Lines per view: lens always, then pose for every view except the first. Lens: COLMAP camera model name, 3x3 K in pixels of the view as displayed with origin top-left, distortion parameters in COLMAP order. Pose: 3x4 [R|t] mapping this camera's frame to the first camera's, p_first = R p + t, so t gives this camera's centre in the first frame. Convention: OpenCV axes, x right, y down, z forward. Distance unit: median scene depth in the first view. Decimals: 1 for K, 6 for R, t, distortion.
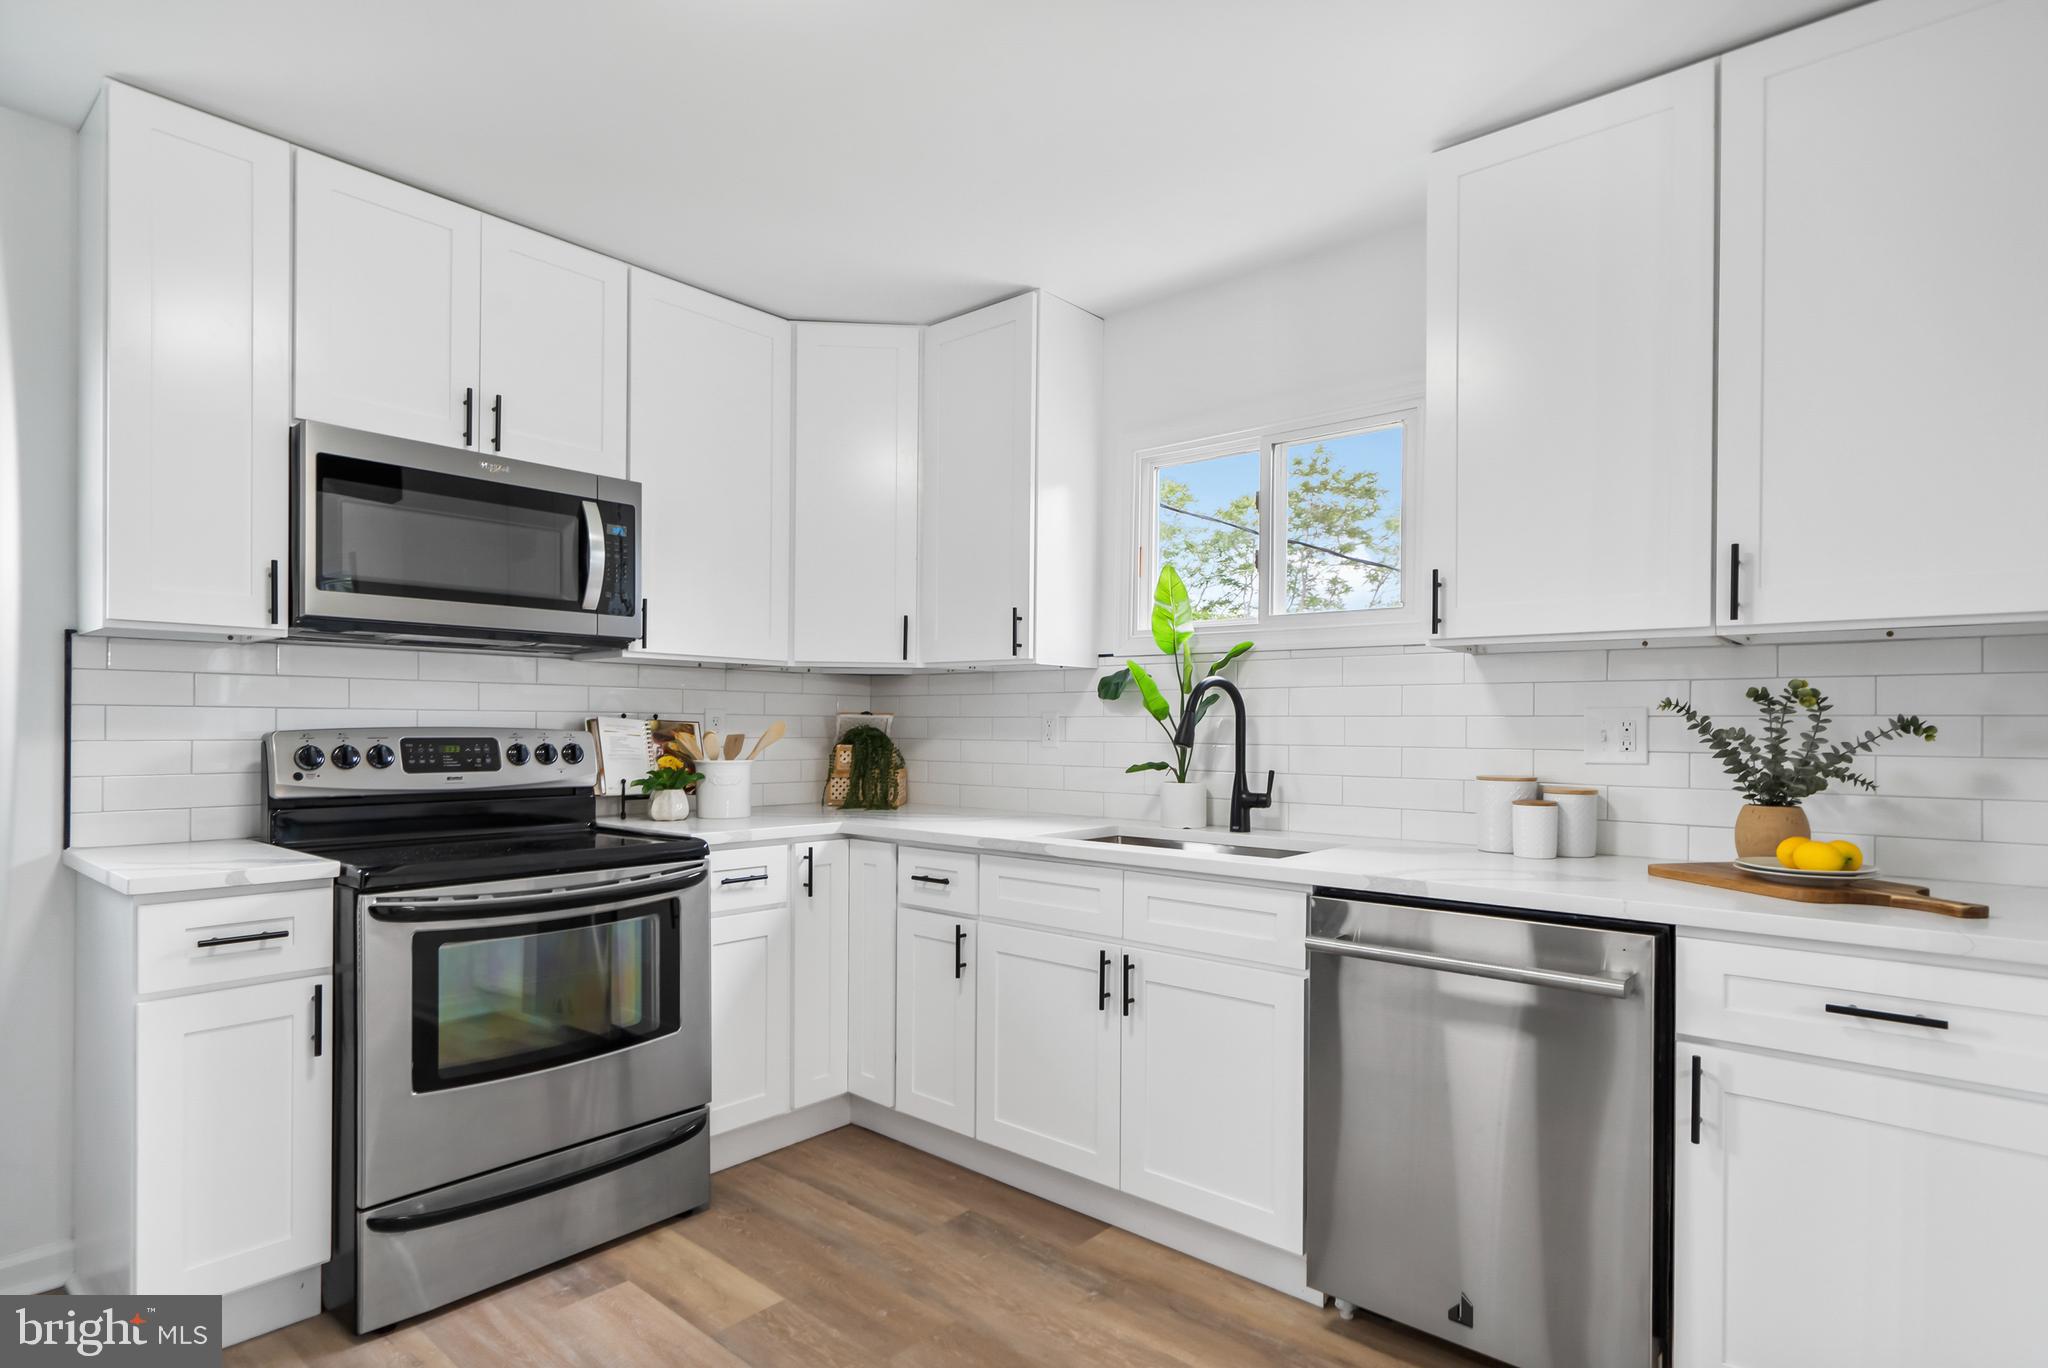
lens RADIAL K [[1056.8, 0, 1033.1], [0, 1056.8, 726.7], [0, 0, 1]] dist [-0.001253, -0.000216]
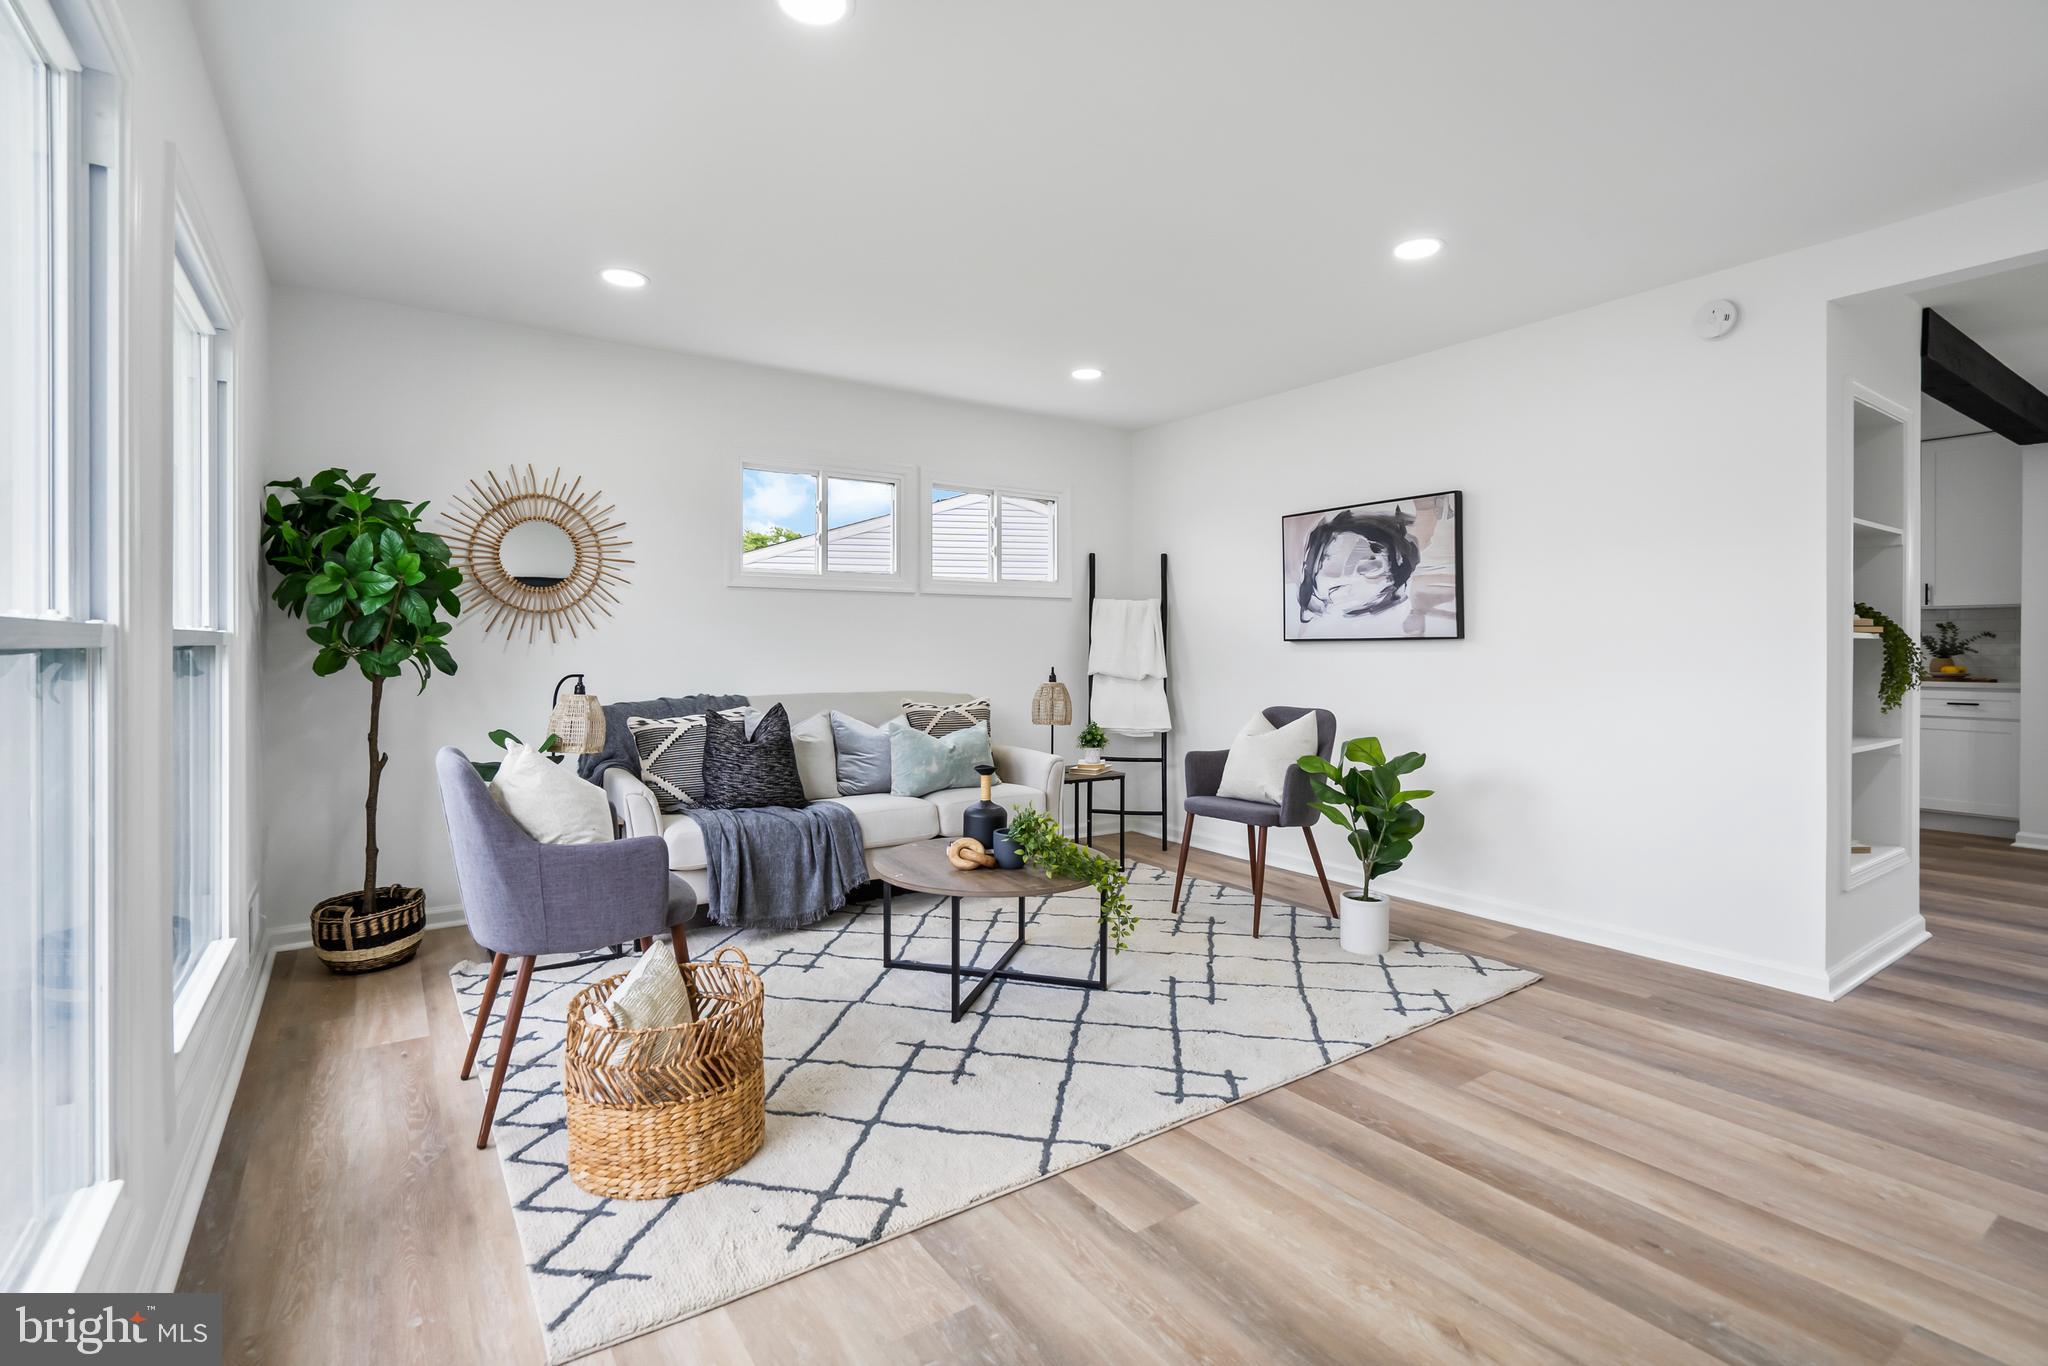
lens RADIAL K [[939.5, 0, 1028.7], [0, 939.5, 648.0], [0, 0, 1]] dist [-0.001159, 0.000519]
pose [[0.967324, -0.008487, -0.253400, -1.001422], [0.008406, 0.999964, -0.001401, 0.015270], [0.253403, -0.000775, 0.967361, -1.938256]]
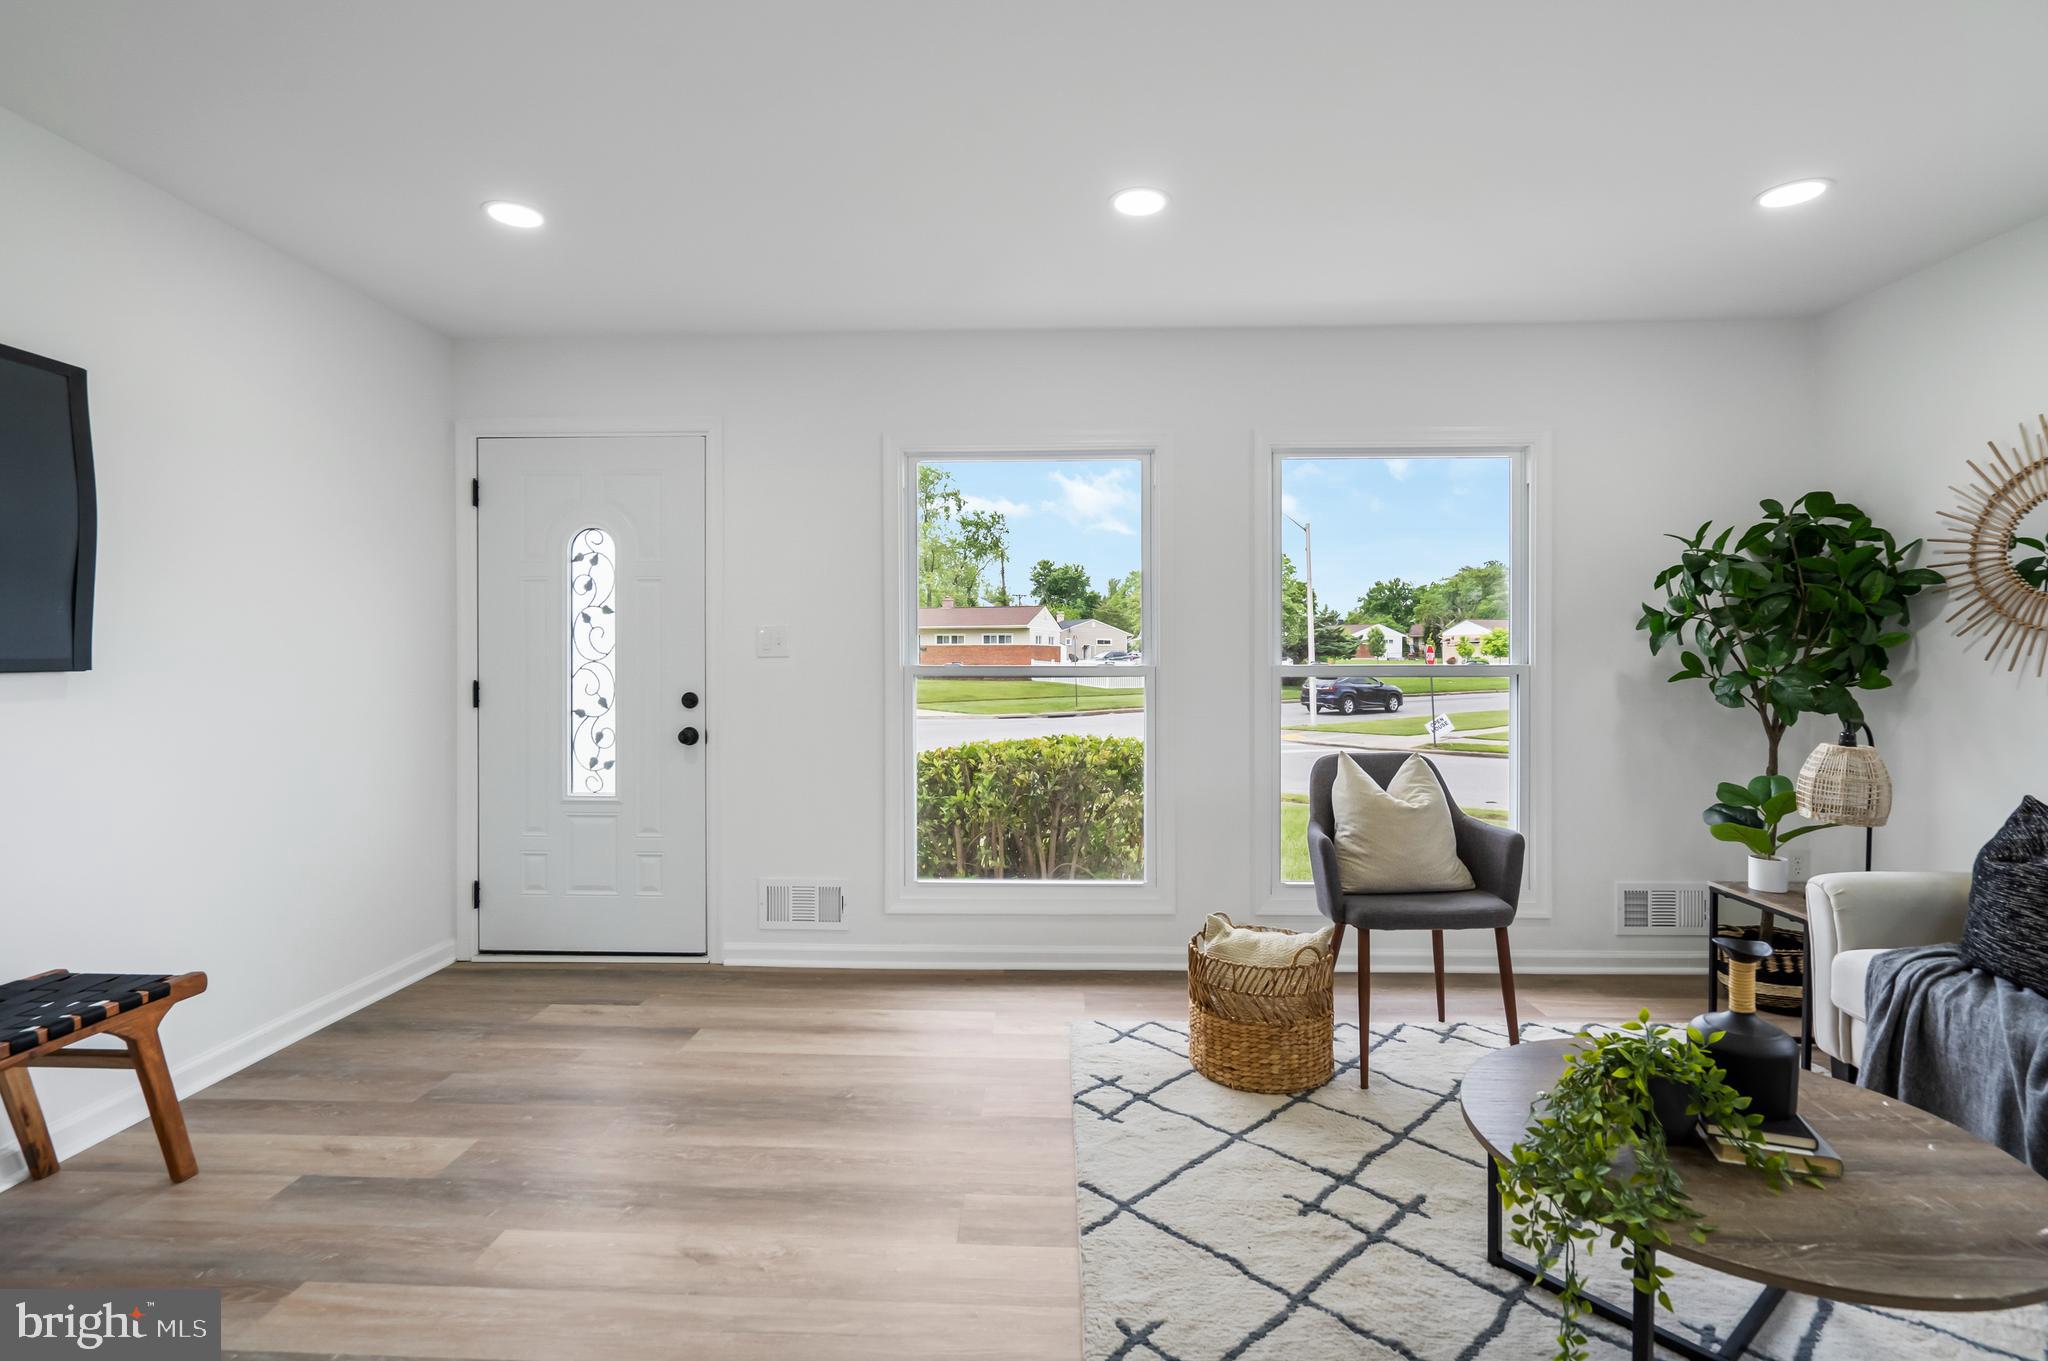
lens RADIAL K [[957.5, 0, 1028.1], [0, 957.5, 665.9], [0, 0, 1]] dist [0.000352, -0.000006]
pose [[-0.778633, -0.003781, -0.627469, -0.650006], [-0.008084, 0.999959, 0.004006, -0.006404], [0.627428, 0.008192, -0.778632, -0.645161]]
